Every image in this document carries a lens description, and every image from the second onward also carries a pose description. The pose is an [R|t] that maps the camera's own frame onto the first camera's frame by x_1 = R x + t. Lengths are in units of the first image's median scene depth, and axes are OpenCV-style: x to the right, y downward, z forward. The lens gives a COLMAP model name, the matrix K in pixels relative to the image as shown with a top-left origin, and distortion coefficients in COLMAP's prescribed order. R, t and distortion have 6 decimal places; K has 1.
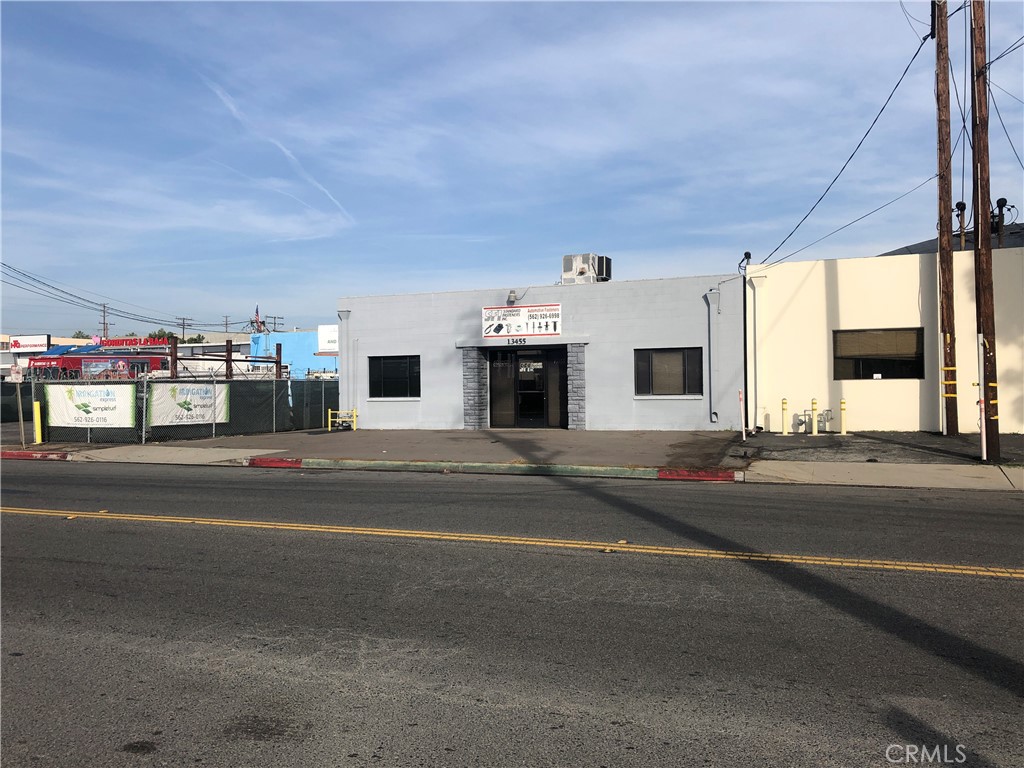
lens RADIAL K [[843.2, 0, 517.3], [0, 843.2, 374.2], [0, 0, 1]] dist [0.025315, -0.023740]
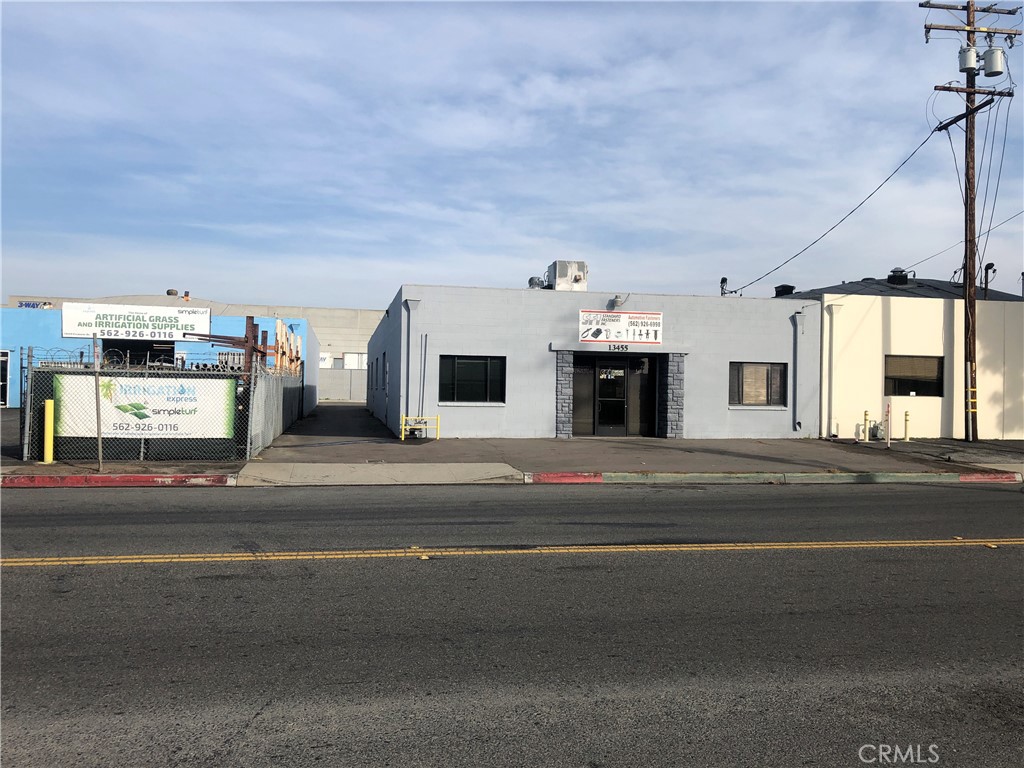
lens RADIAL K [[843.2, 0, 522.1], [0, 843.2, 426.0], [0, 0, 1]] dist [0.025315, -0.023740]
pose [[0.827644, 0.002045, 0.561250, -0.644655], [-0.033767, 0.998363, 0.046157, 0.010049], [-0.560237, -0.057153, 0.826358, 0.248994]]
